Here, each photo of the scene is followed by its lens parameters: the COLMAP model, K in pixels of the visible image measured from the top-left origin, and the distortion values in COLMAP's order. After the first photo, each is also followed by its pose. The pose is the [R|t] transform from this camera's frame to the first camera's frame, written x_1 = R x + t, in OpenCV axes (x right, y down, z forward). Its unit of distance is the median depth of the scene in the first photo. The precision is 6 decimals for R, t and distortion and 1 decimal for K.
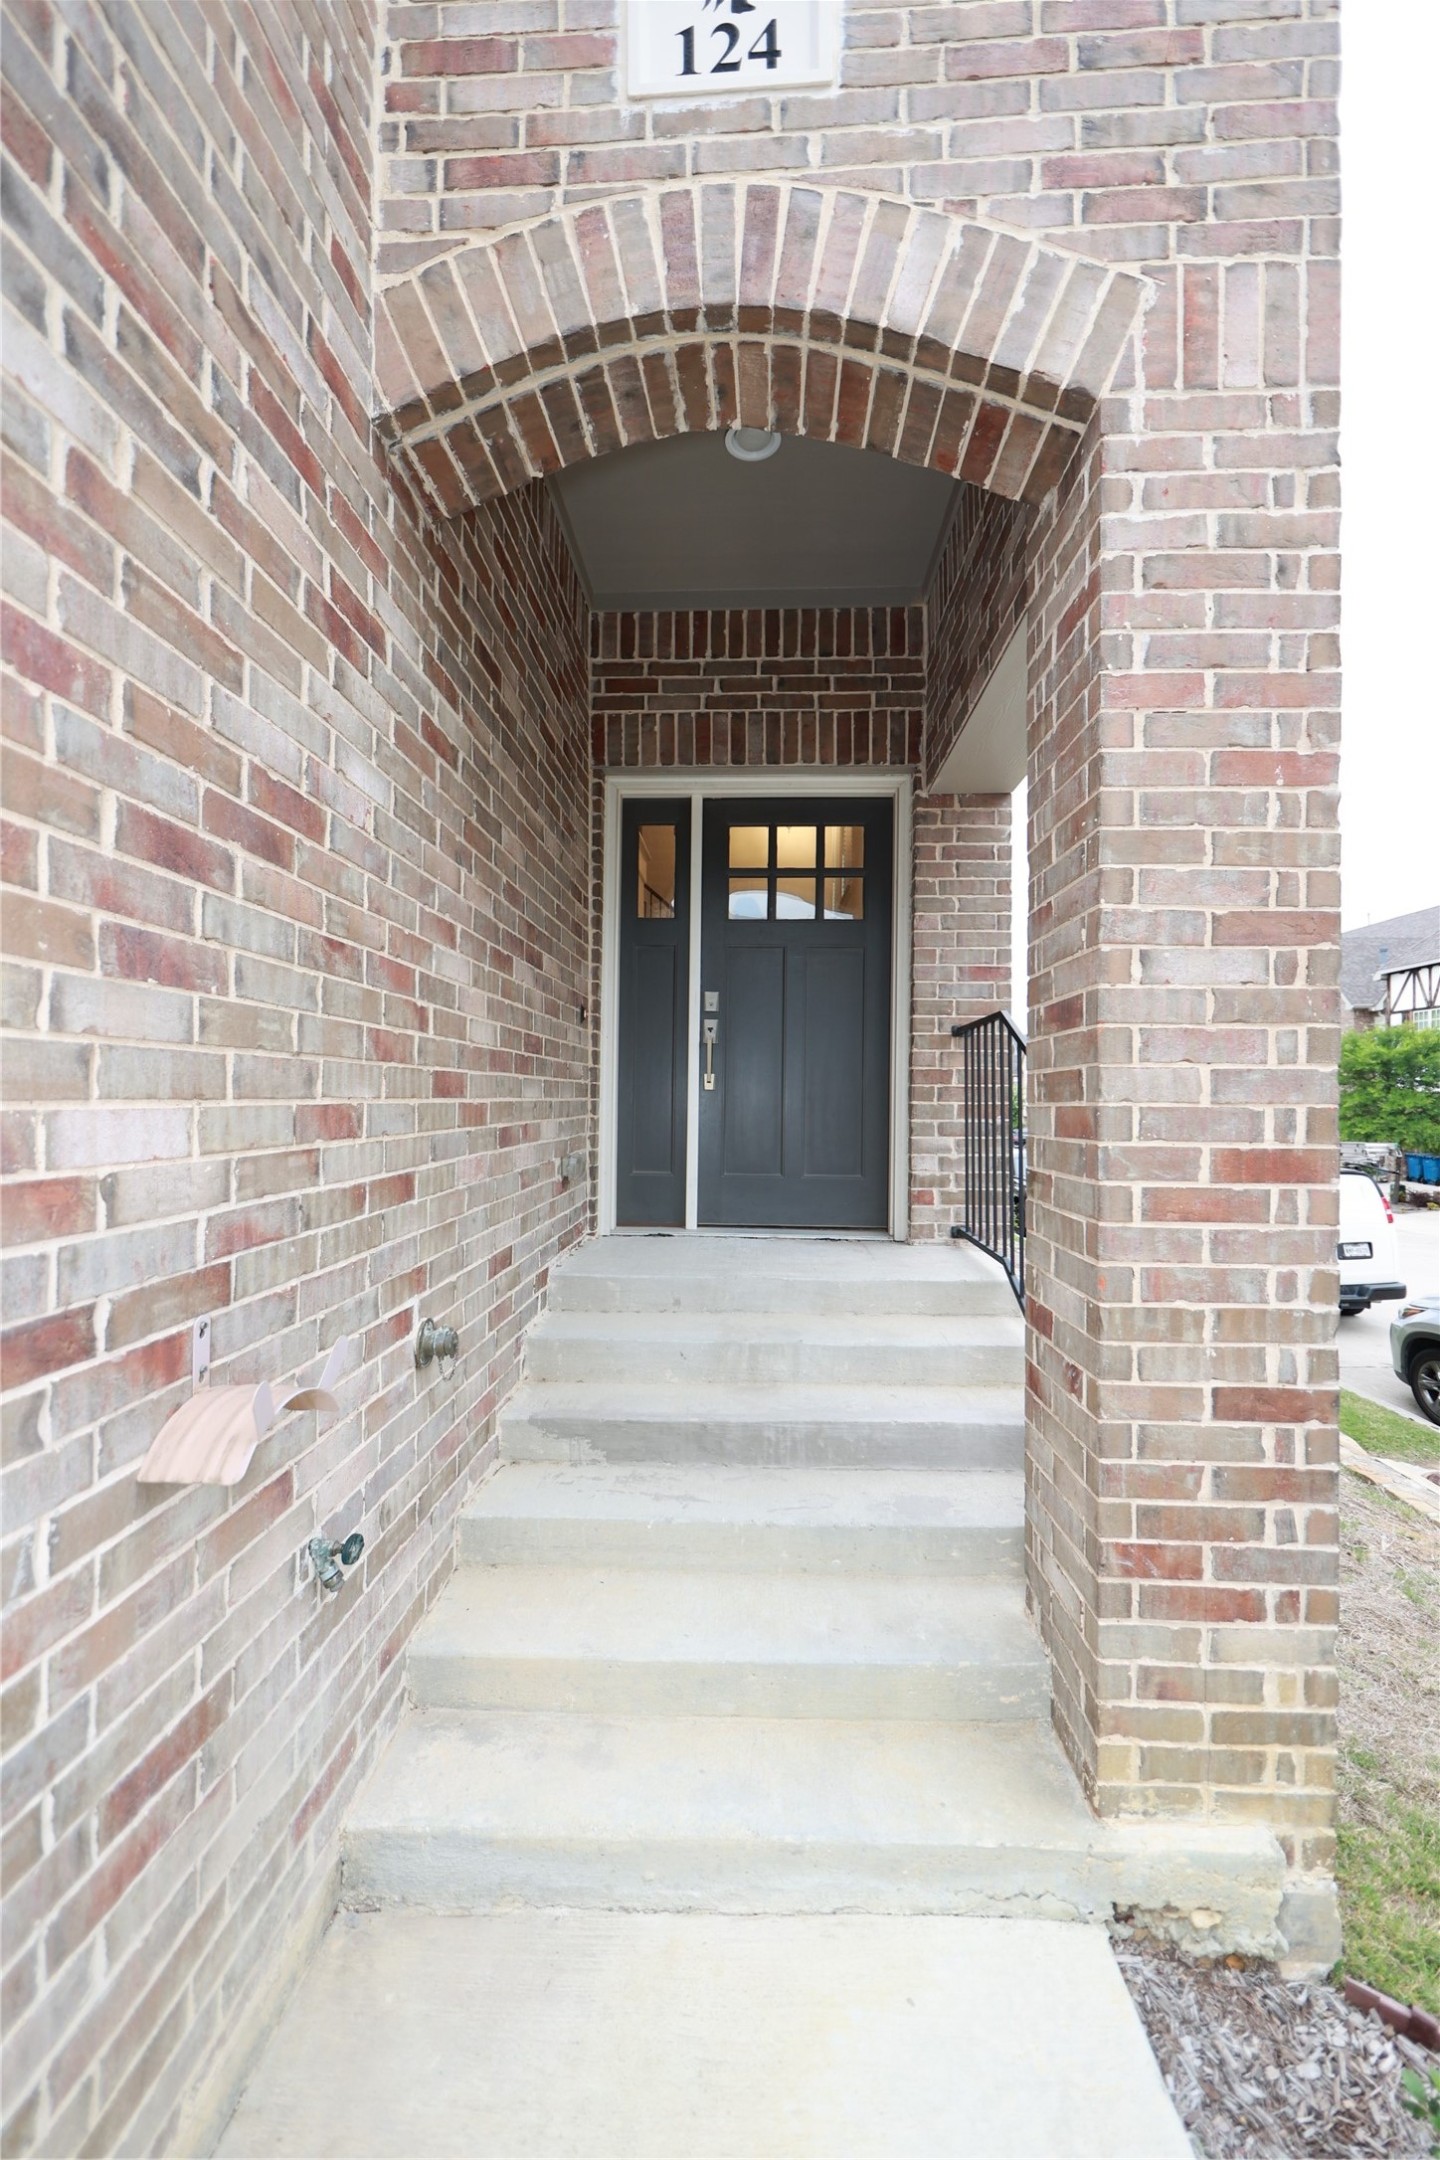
lens RADIAL K [[844.7, 0, 718.3], [0, 844.7, 1083.7], [0, 0, 1]] dist [-0.003455, 0.000909]
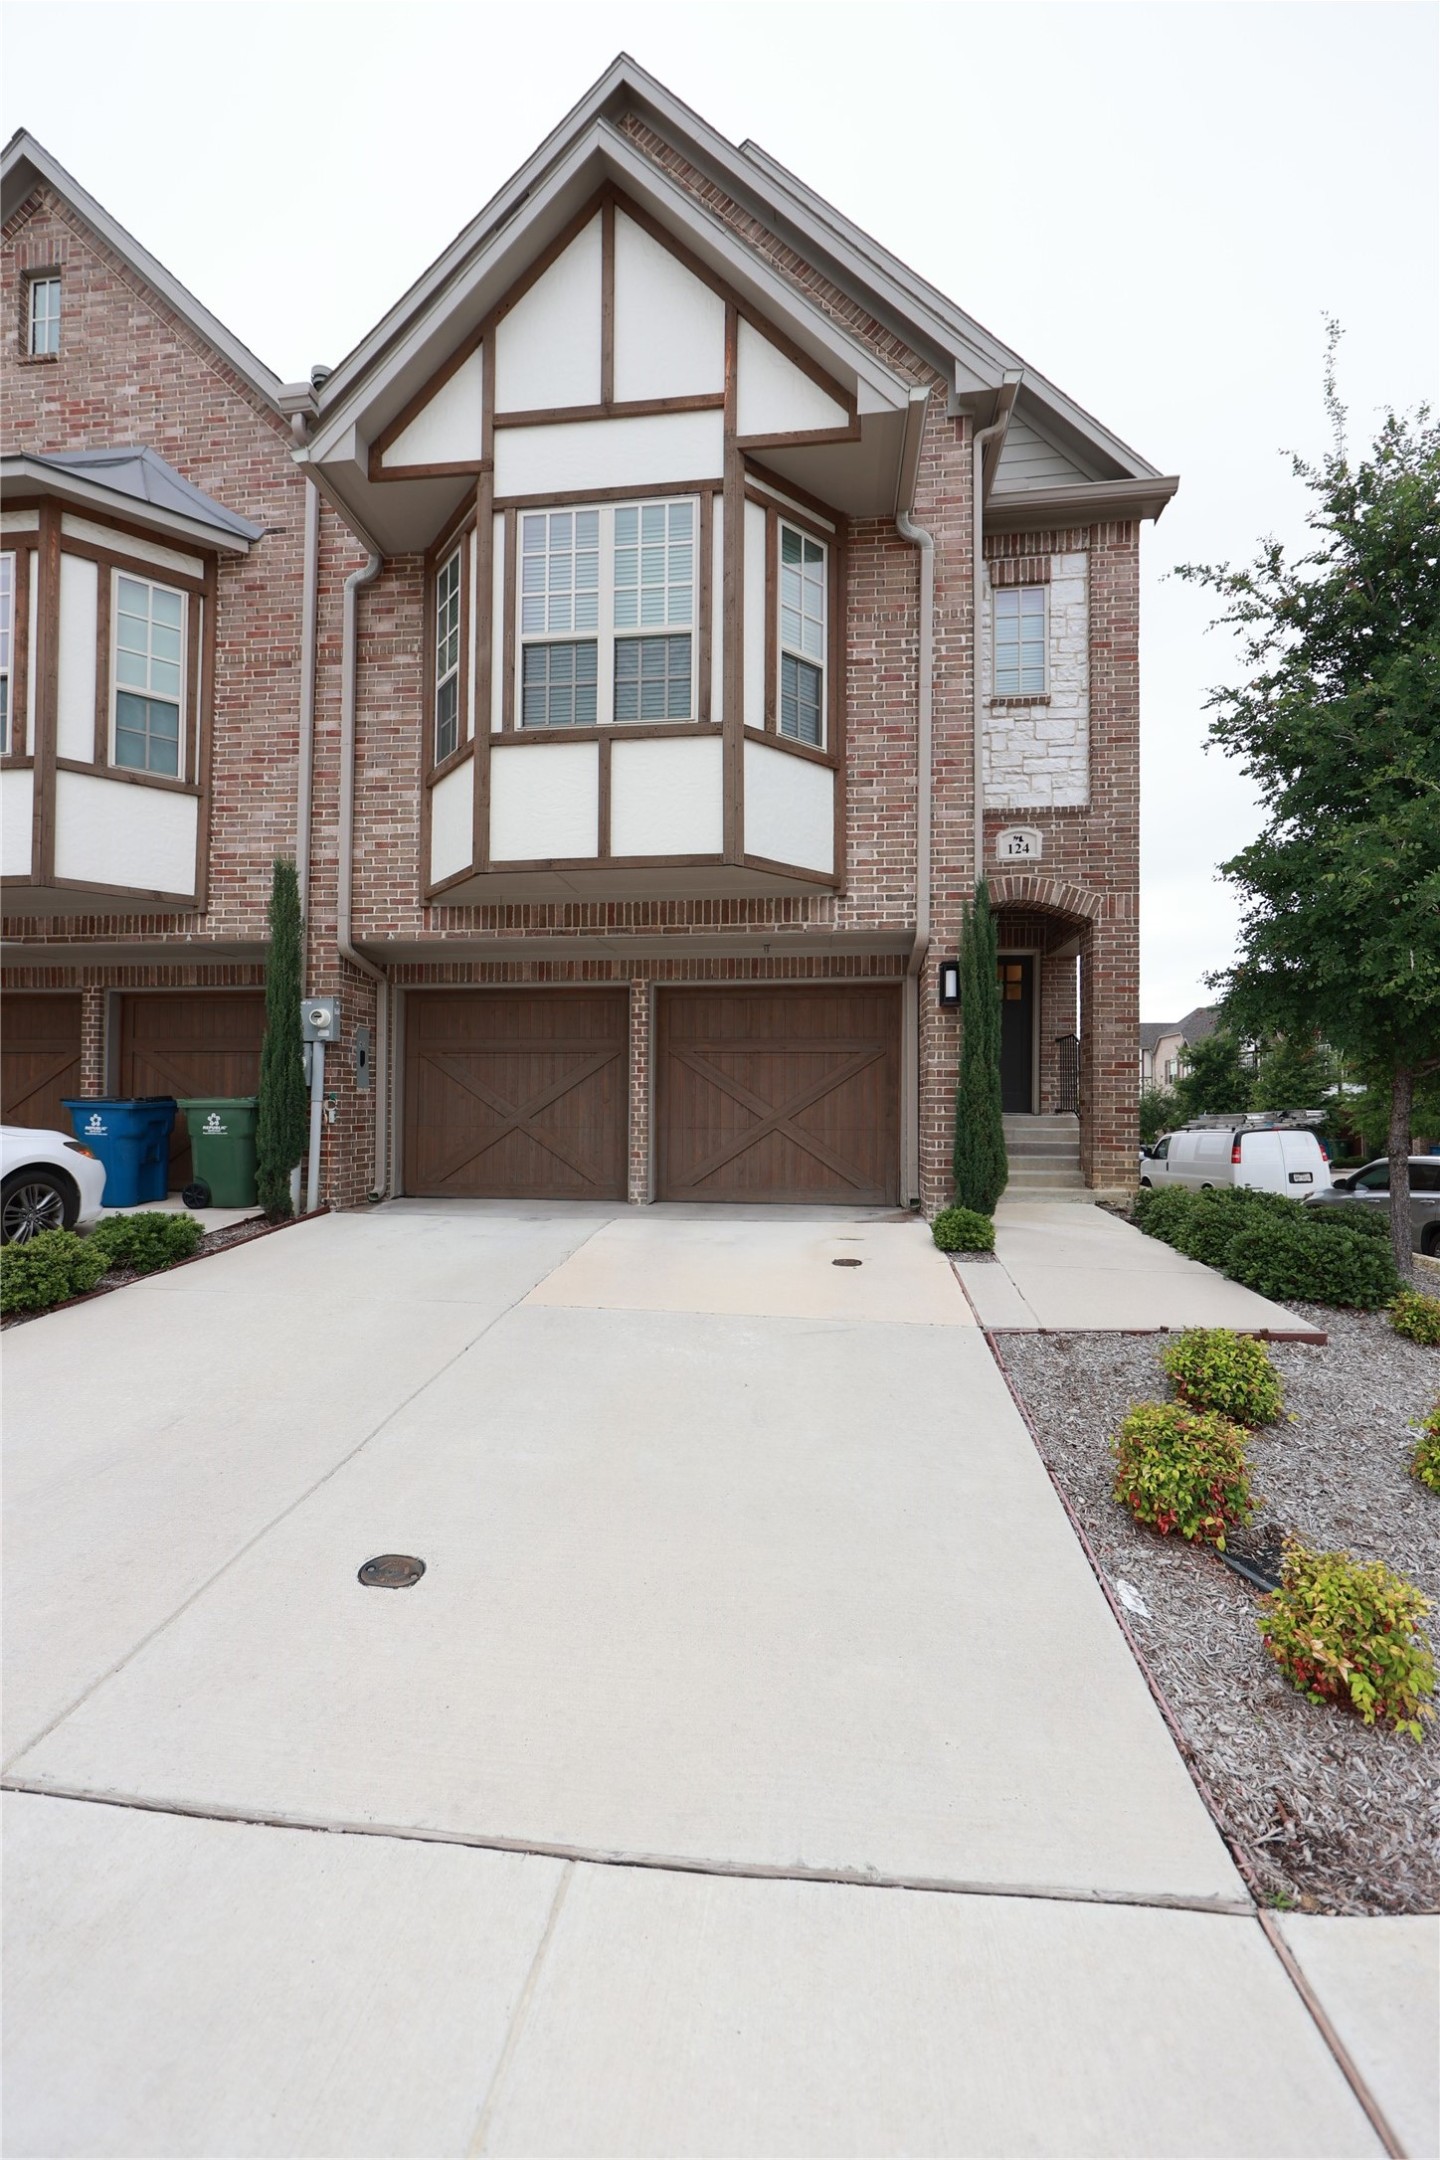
lens RADIAL K [[844.7, 0, 722.7], [0, 844.7, 1090.6], [0, 0, 1]] dist [-0.003455, 0.000909]
pose [[0.997728, -0.001989, -0.067340, -1.482238], [0.001636, 0.999985, -0.005301, 0.275350], [0.067350, 0.005178, 0.997716, -4.360780]]
